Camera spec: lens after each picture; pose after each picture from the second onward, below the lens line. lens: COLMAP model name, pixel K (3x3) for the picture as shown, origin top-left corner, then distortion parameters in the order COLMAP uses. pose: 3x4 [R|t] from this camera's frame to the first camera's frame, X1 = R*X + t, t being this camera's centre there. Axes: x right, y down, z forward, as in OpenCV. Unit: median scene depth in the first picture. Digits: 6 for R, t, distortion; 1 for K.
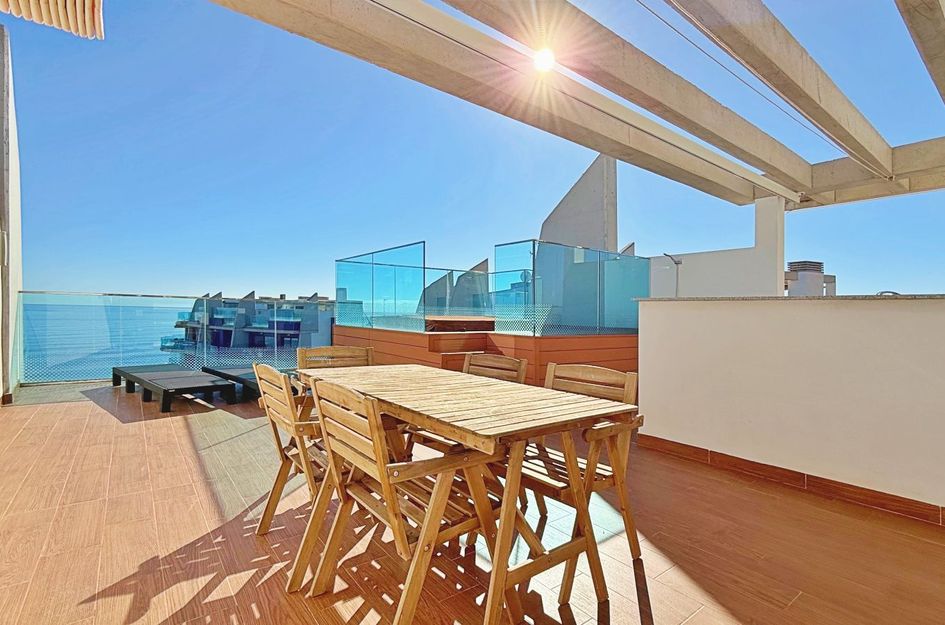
lens RADIAL K [[452.5, 0, 473.1], [0, 452.5, 314.8], [0, 0, 1]] dist [0.001316, -0.001086]
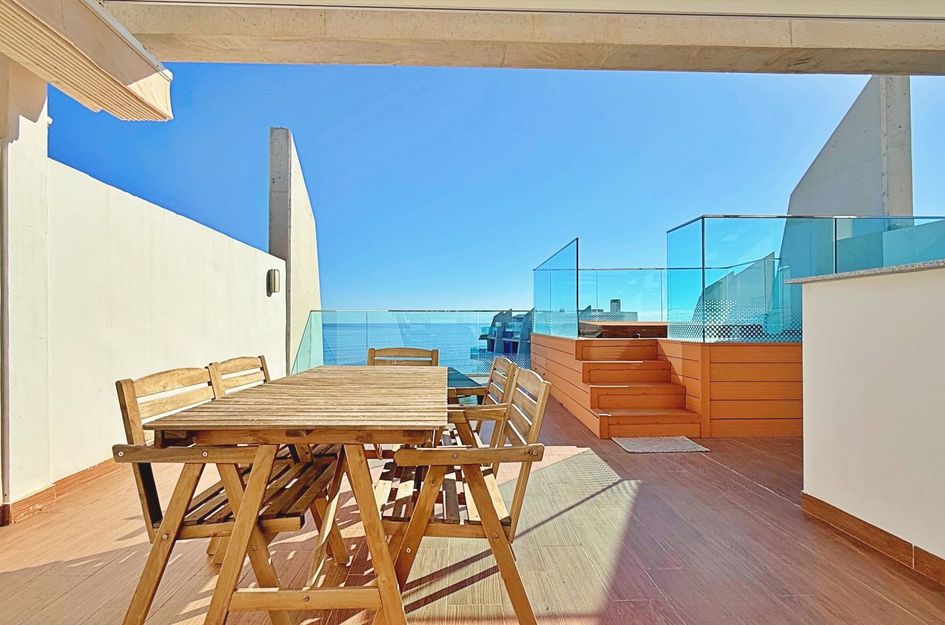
lens RADIAL K [[452.5, 0, 473.8], [0, 452.5, 326.7], [0, 0, 1]] dist [0.001316, -0.001086]
pose [[0.809368, -0.021272, -0.586917, 0.193042], [0.020641, 0.999757, -0.007770, 0.013165], [0.586939, -0.005826, 0.809610, 0.111937]]
